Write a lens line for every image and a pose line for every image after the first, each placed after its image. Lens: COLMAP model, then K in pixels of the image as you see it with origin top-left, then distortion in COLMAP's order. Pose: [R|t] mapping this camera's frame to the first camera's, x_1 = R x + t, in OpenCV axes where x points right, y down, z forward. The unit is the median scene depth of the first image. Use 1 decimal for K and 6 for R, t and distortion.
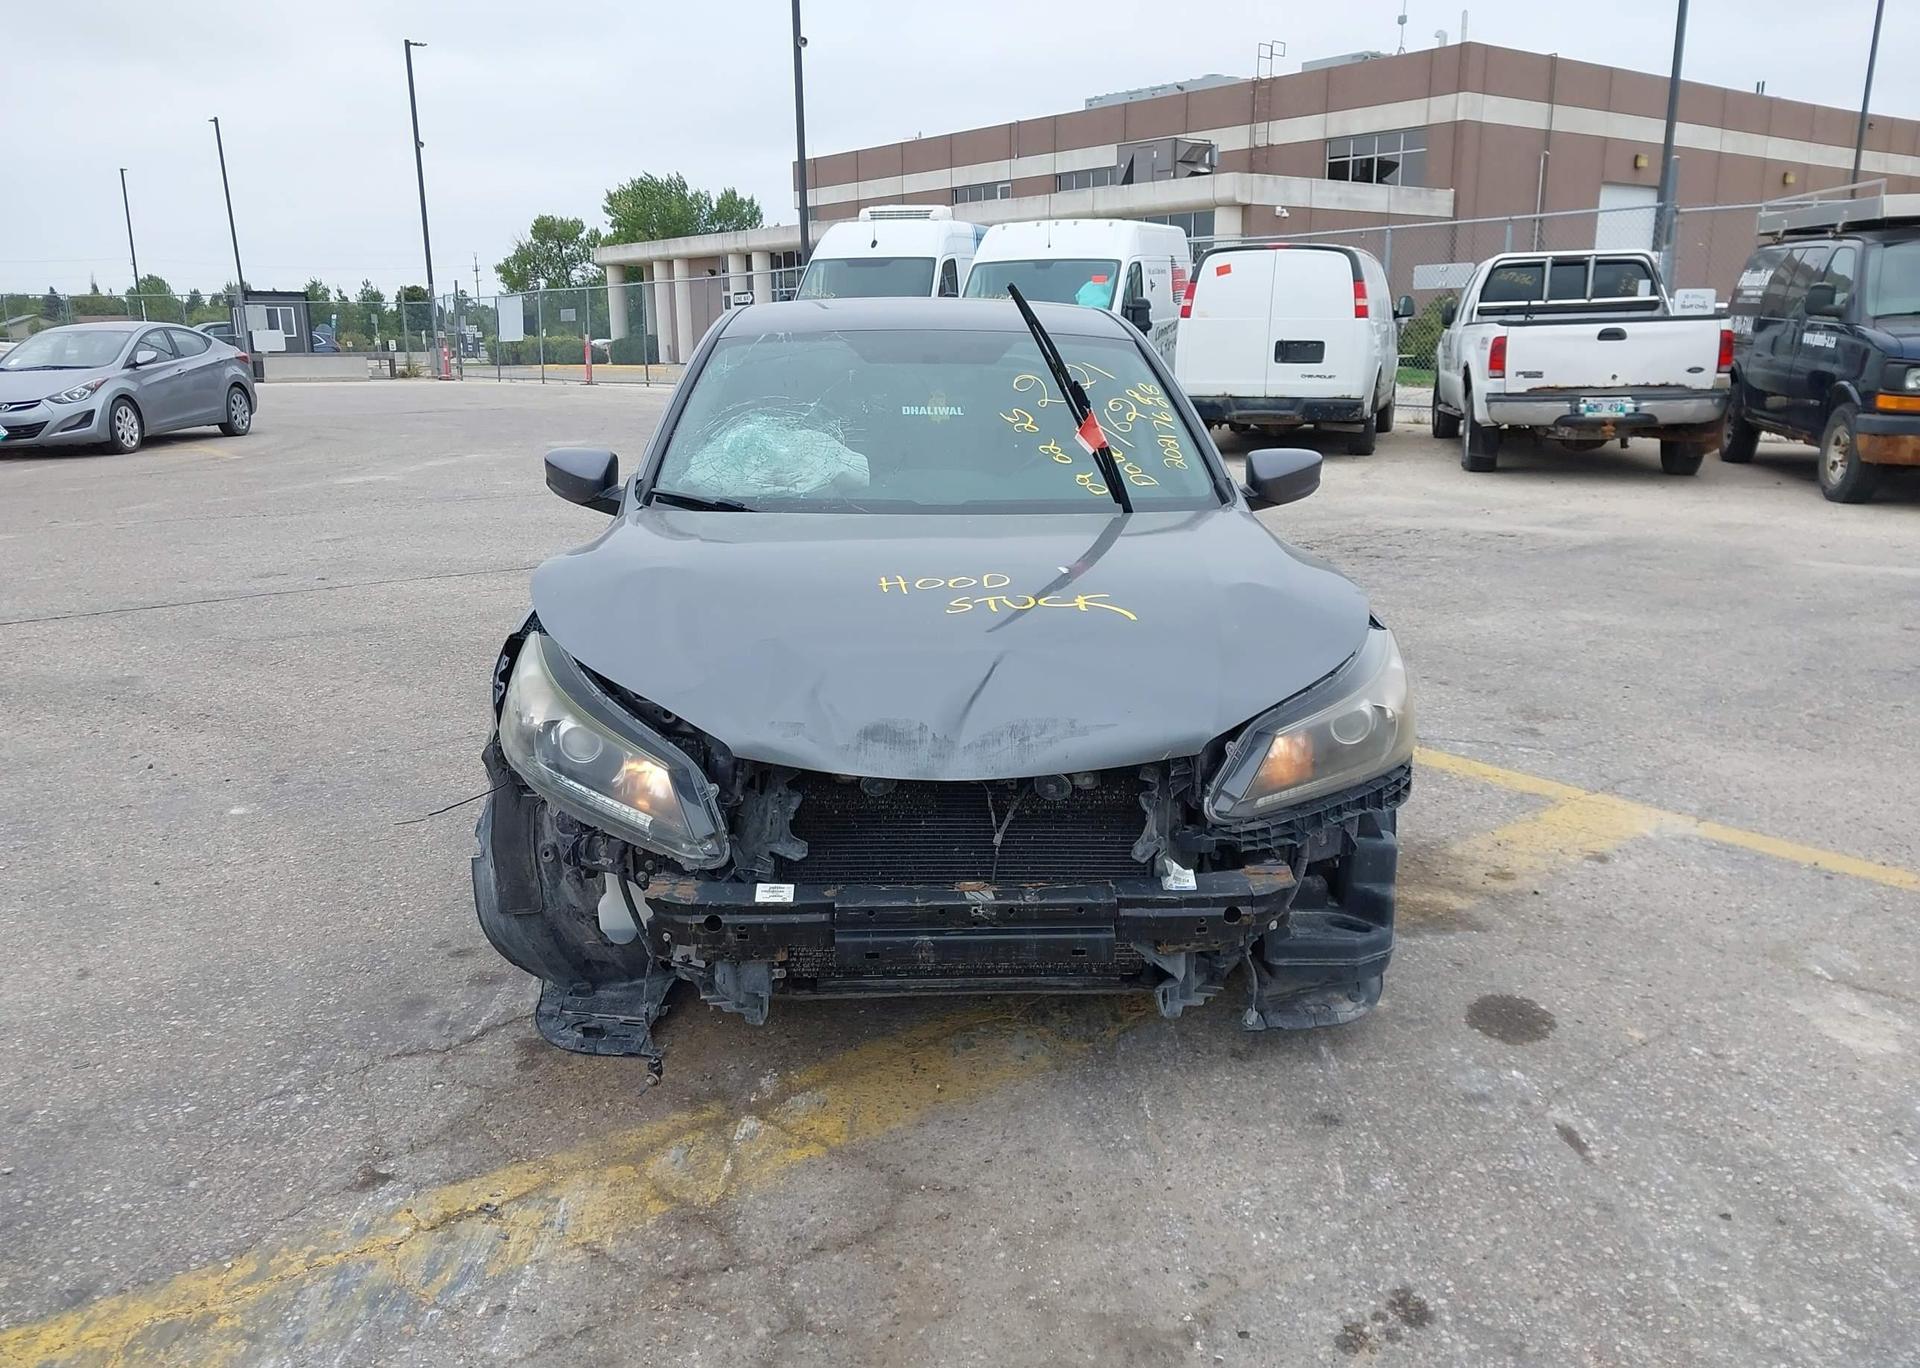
lens RADIAL K [[1507.3, 0, 945.2], [0, 1507.3, 797.8], [0, 0, 1]] dist [0.021816, -0.025265]
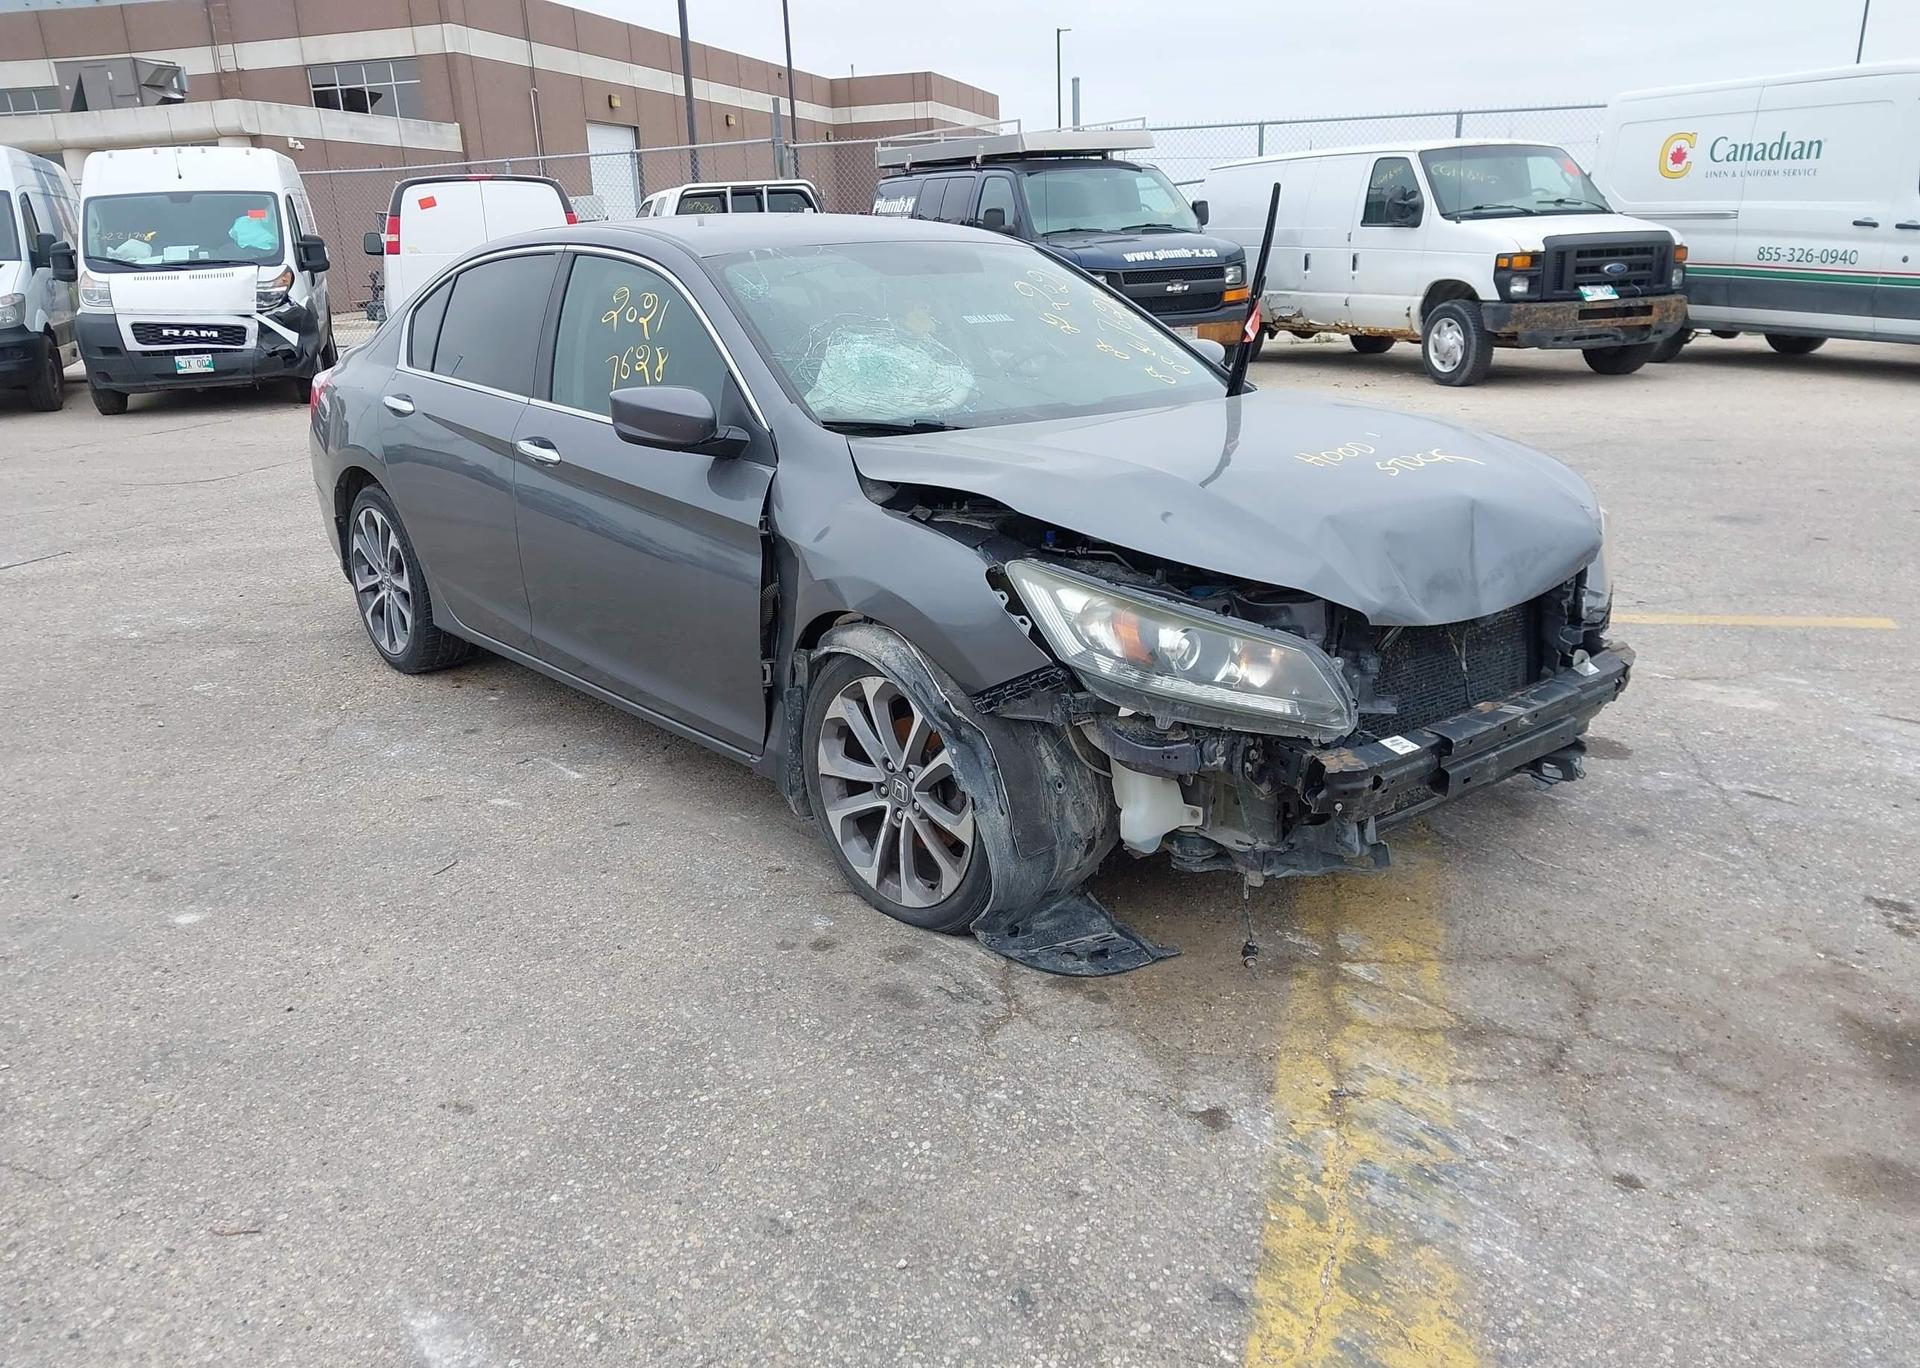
lens RADIAL K [[1507.3, 0, 945.2], [0, 1507.3, 797.8], [0, 0, 1]] dist [0.021816, -0.025265]
pose [[0.788321, -0.233056, 0.569417, -0.187966], [0.213246, 0.971613, 0.102445, -0.014705], [-0.577128, 0.040666, 0.815640, 0.056994]]
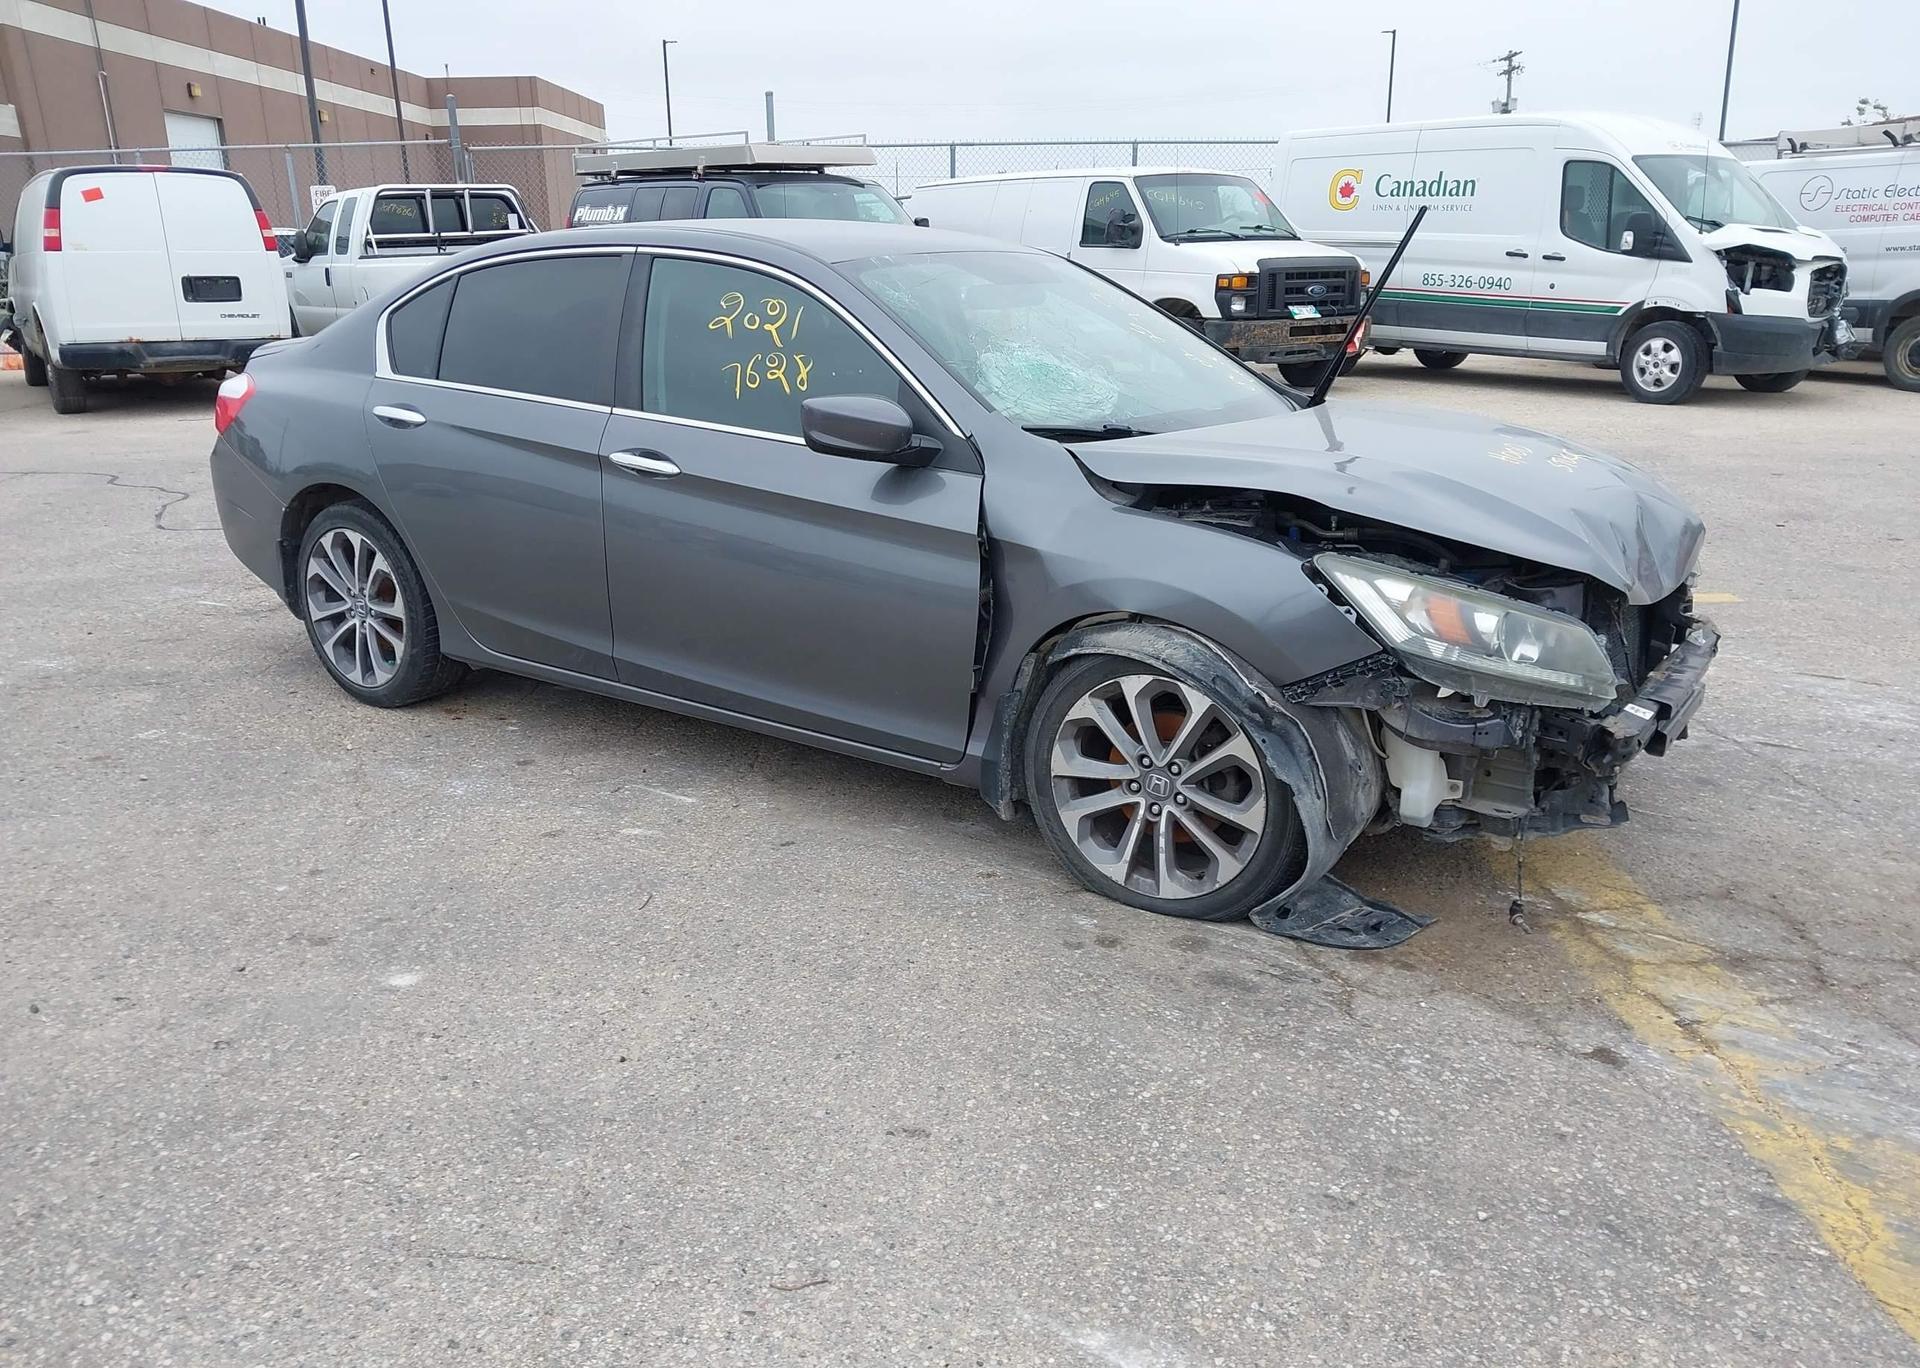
lens RADIAL K [[1524.1, 0, 946.8], [0, 1524.1, 780.6], [0, 0, 1]] dist [-0.009254, 0.029310]
pose [[0.603925, -0.267289, 0.750887, -0.259603], [0.248478, 0.958281, 0.141267, -0.035959], [-0.757319, 0.101264, 0.645146, 0.119768]]
